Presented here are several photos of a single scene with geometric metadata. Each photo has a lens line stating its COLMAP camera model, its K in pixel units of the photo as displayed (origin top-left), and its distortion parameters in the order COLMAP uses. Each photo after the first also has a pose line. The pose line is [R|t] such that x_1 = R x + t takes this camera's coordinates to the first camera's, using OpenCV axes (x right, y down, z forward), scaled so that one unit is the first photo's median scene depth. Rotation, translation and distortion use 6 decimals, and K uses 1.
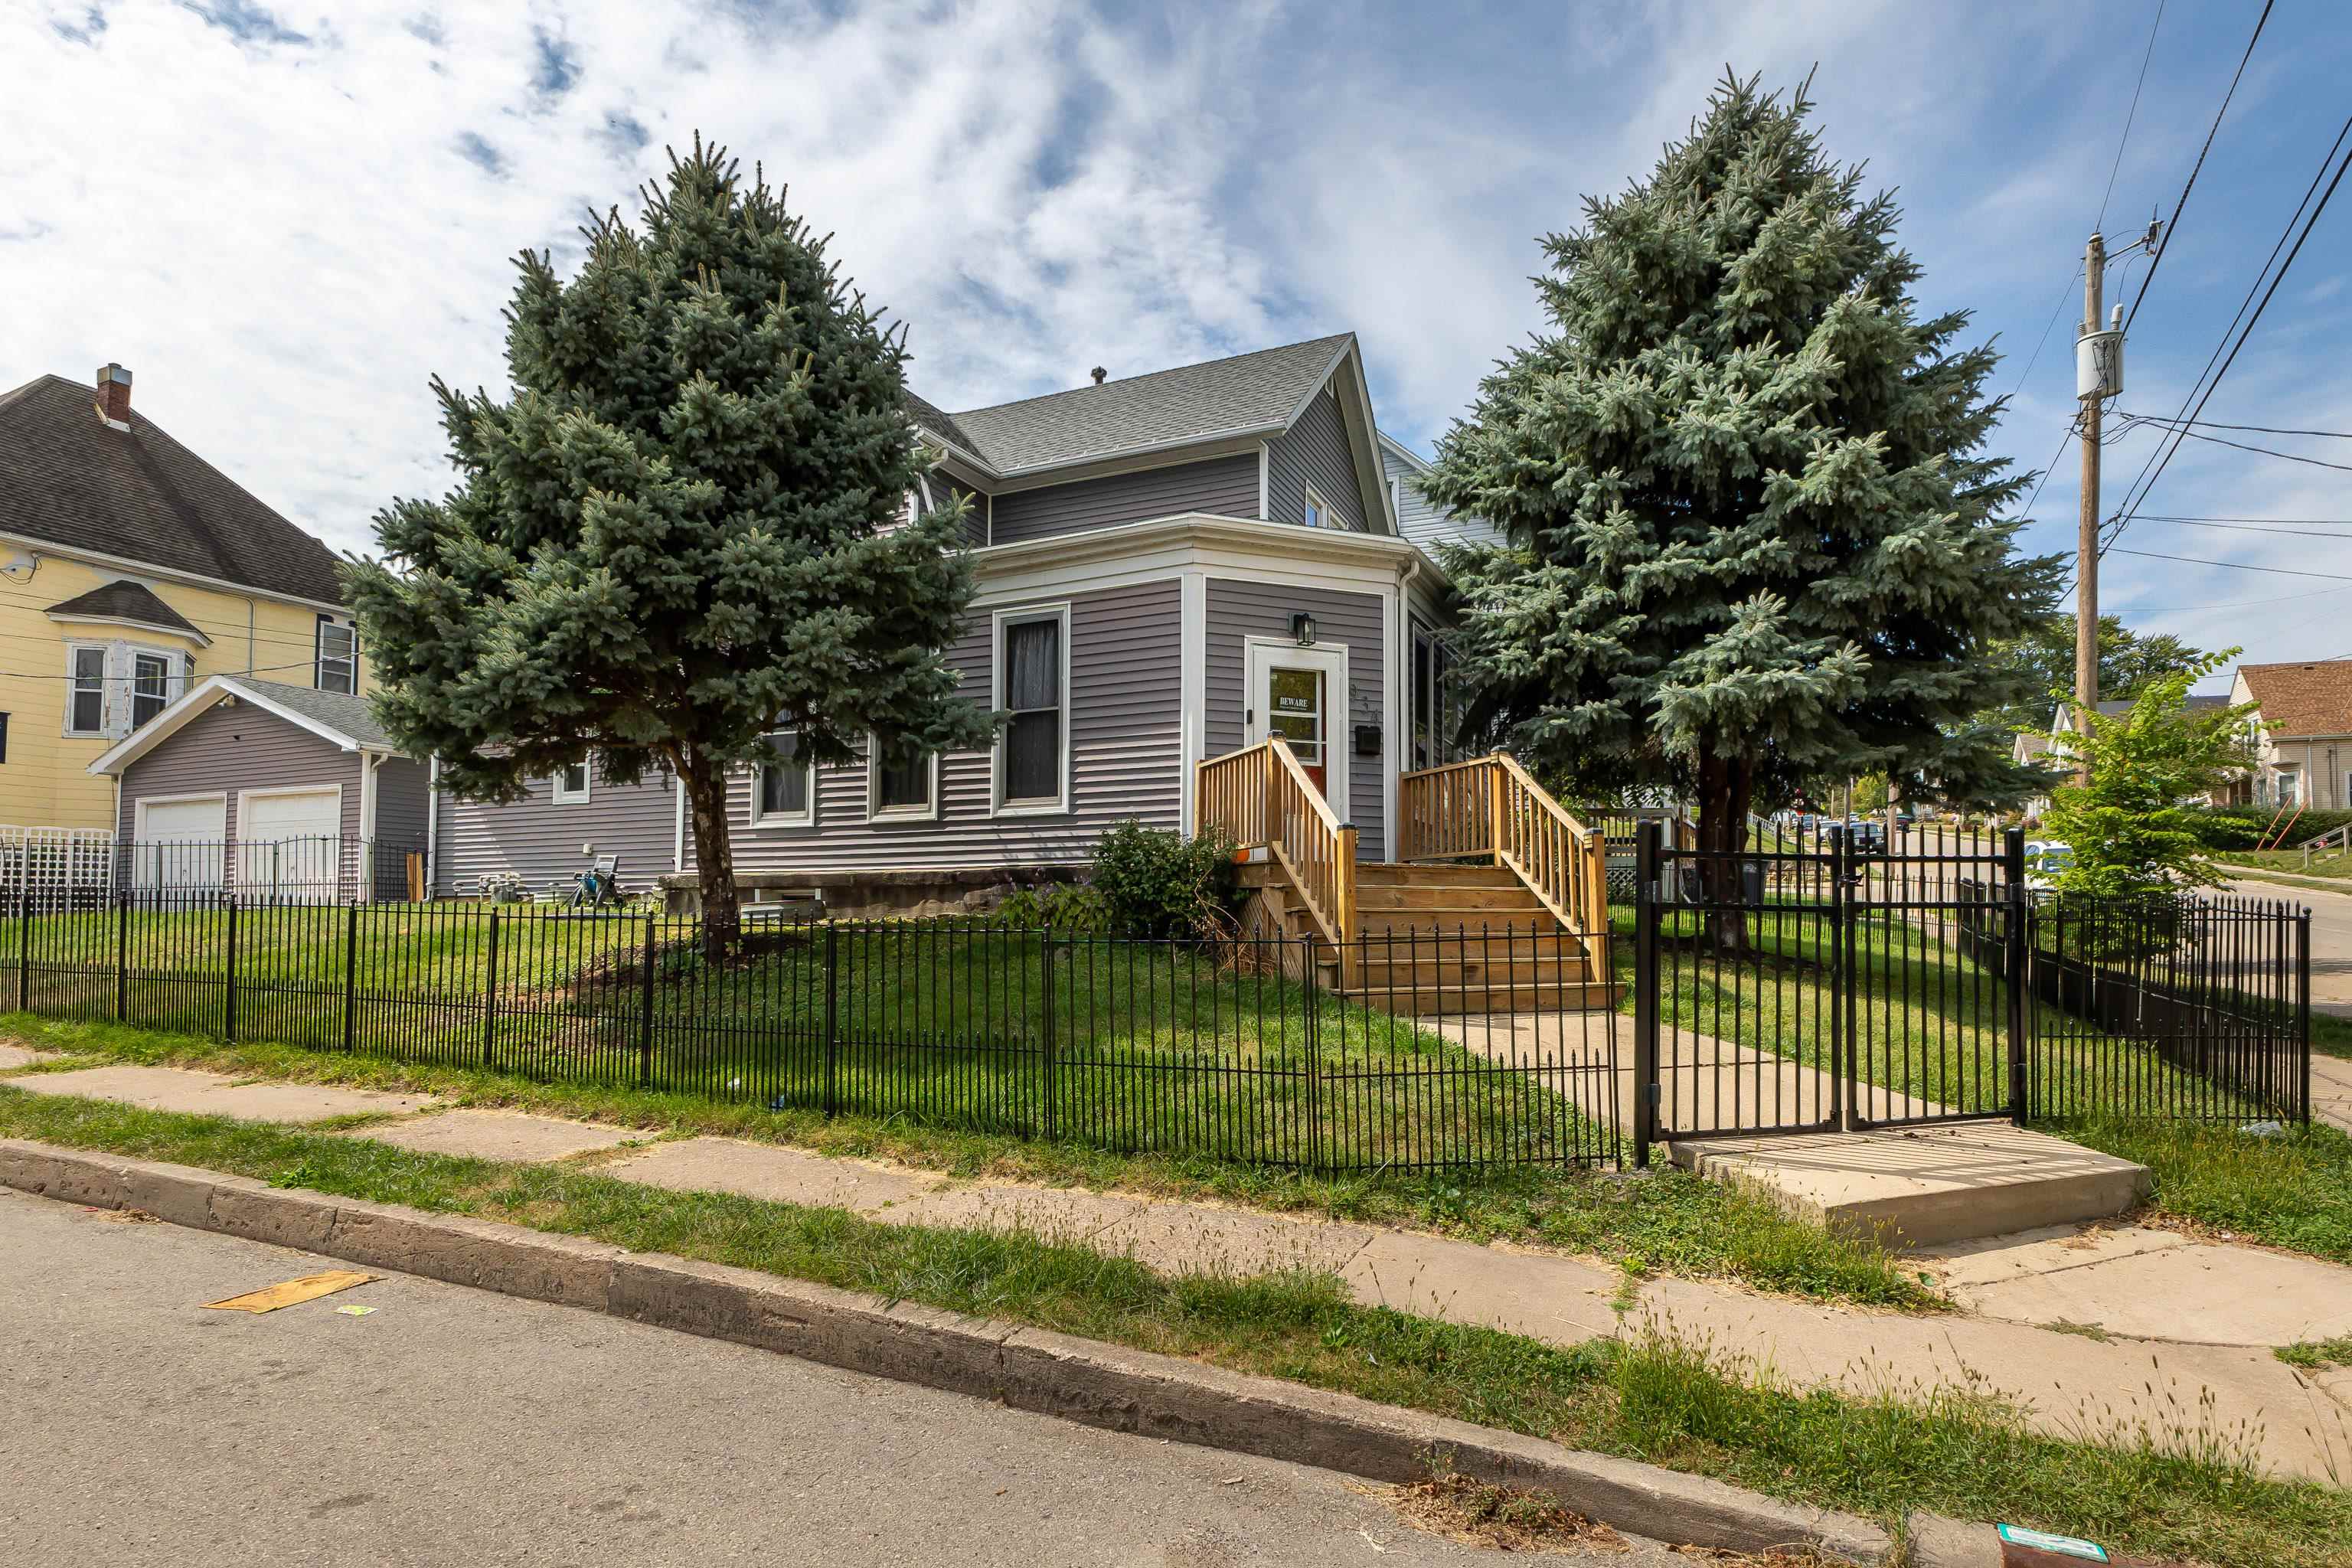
lens RADIAL K [[1137.9, 0, 1175.4], [0, 1137.9, 799.2], [0, 0, 1]] dist [0.008757, 0.001051]
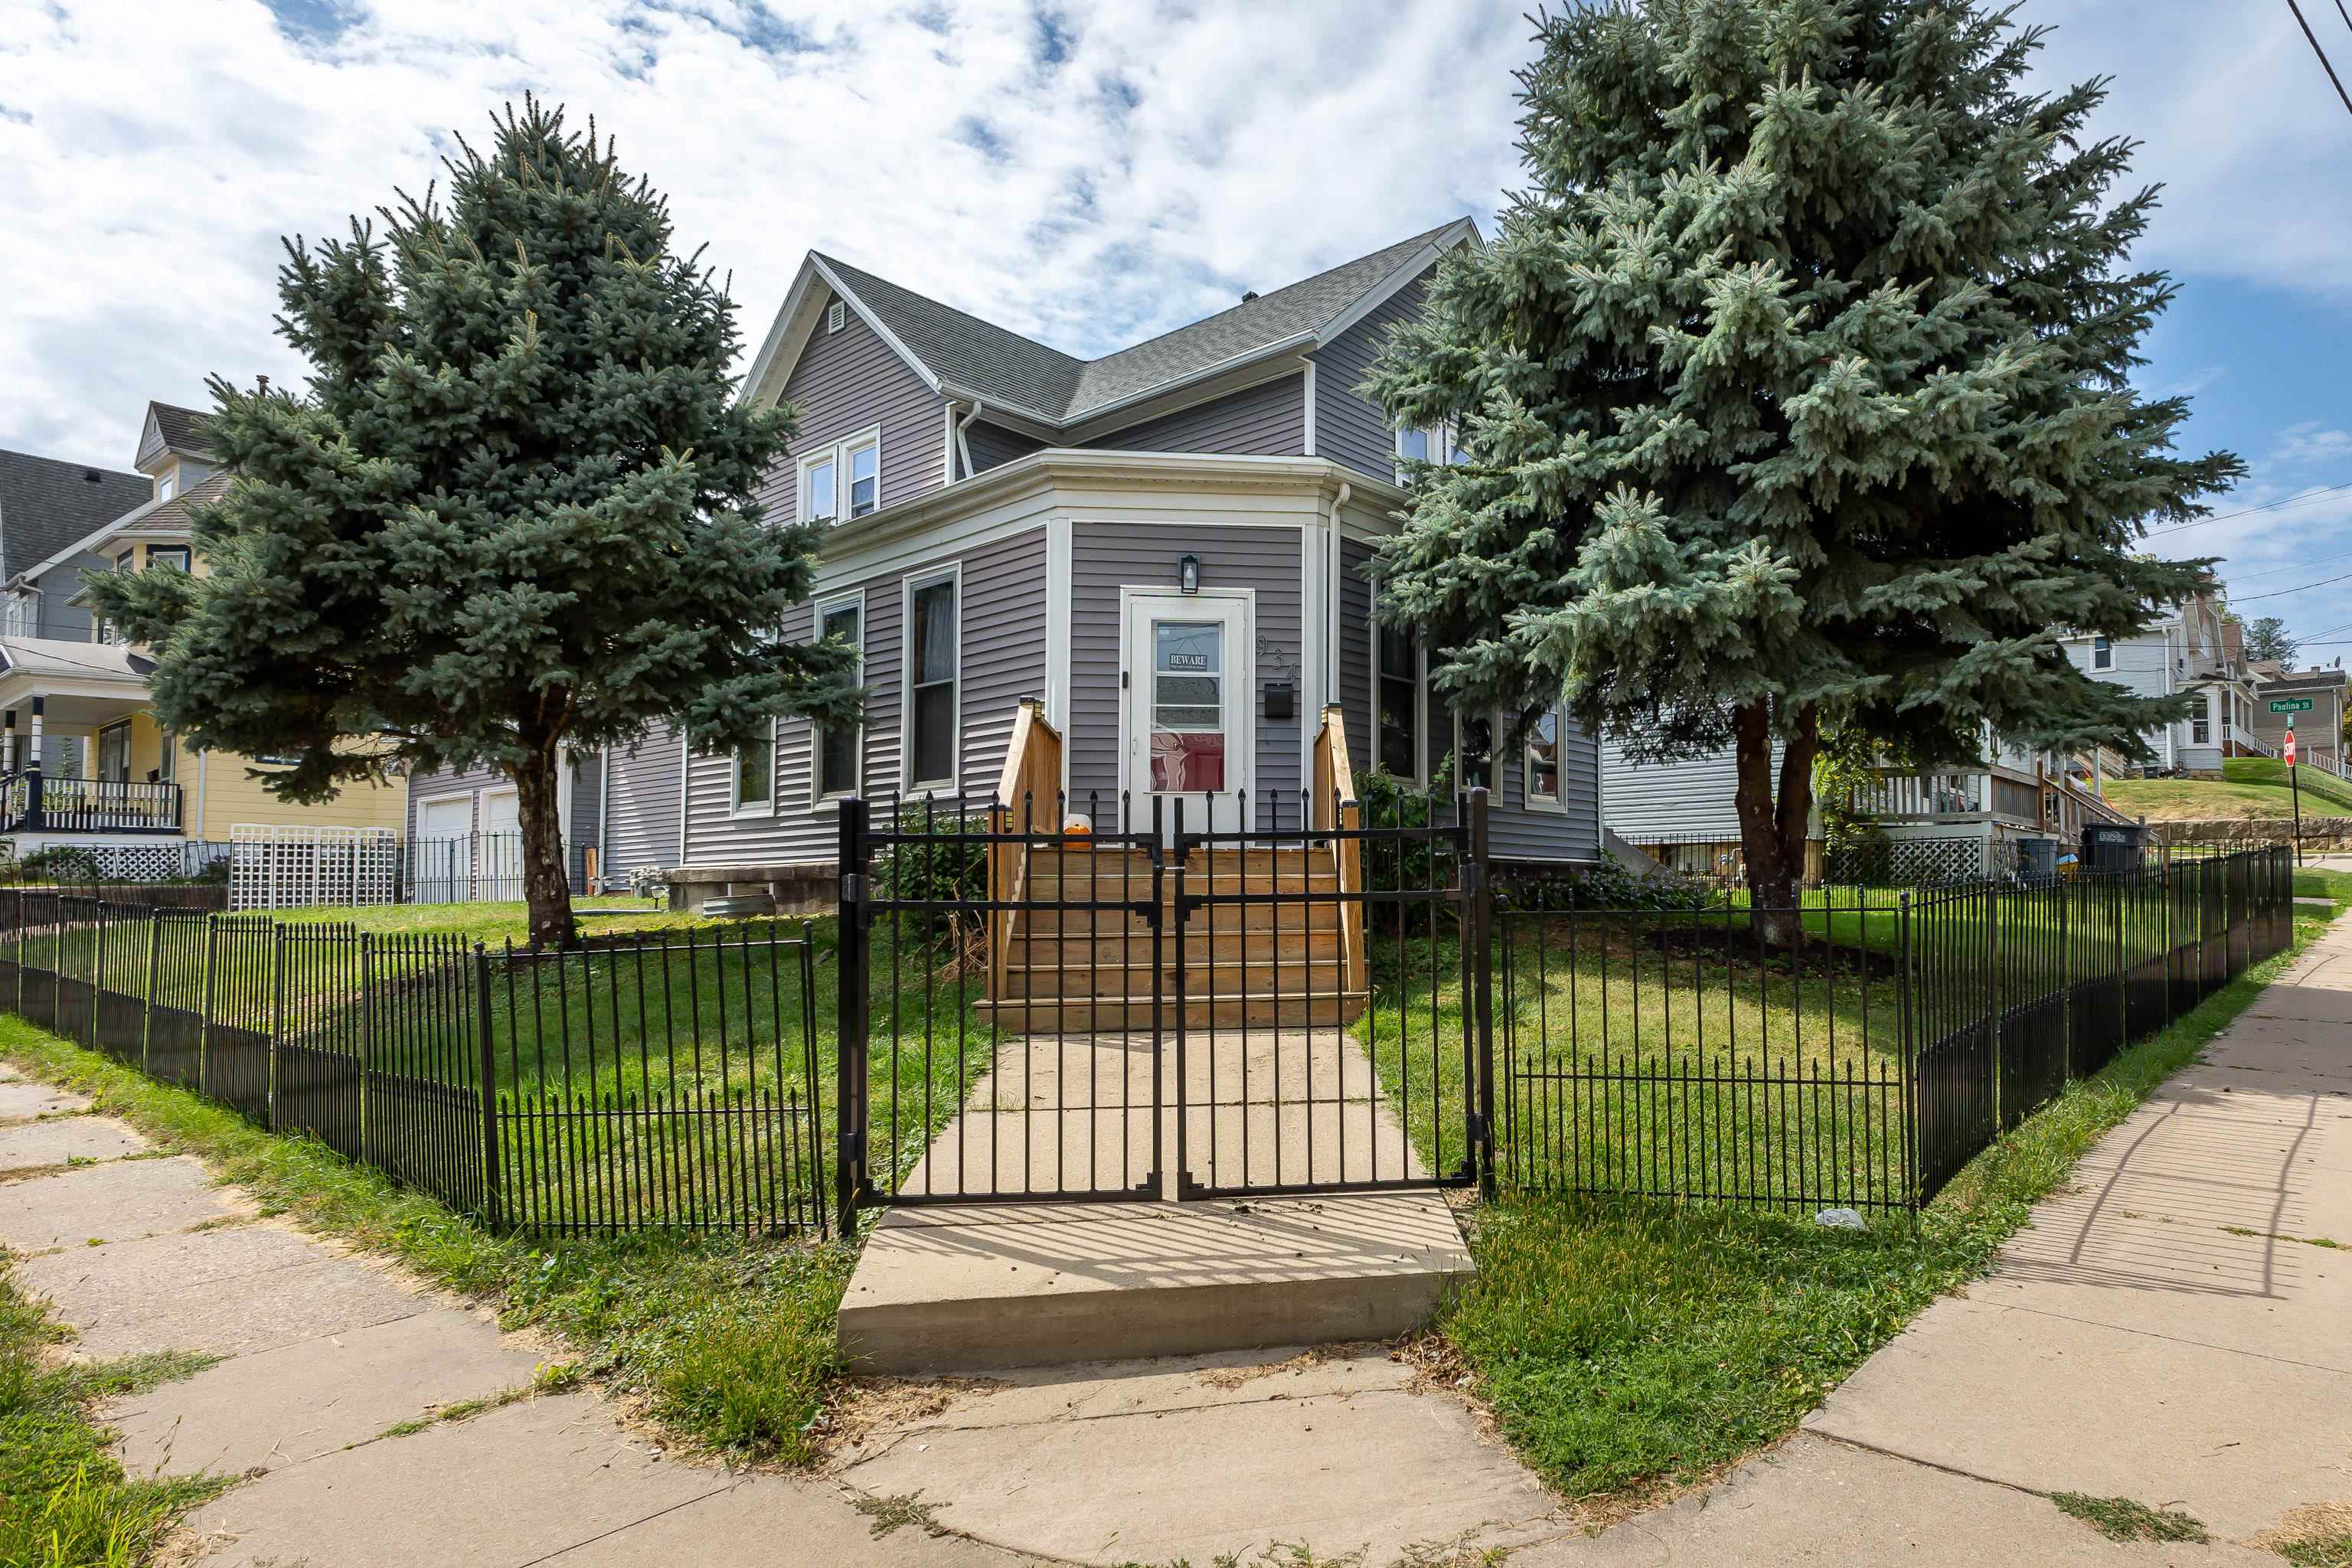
lens RADIAL K [[1254.3, 0, 1175.1], [0, 1254.3, 786.1], [0, 0, 1]] dist [0.021860, -0.002165]
pose [[0.976007, -0.029969, -0.215667, 0.326763], [0.031607, 0.999492, 0.004149, 0.006066], [0.215433, -0.010866, 0.976458, 0.082073]]
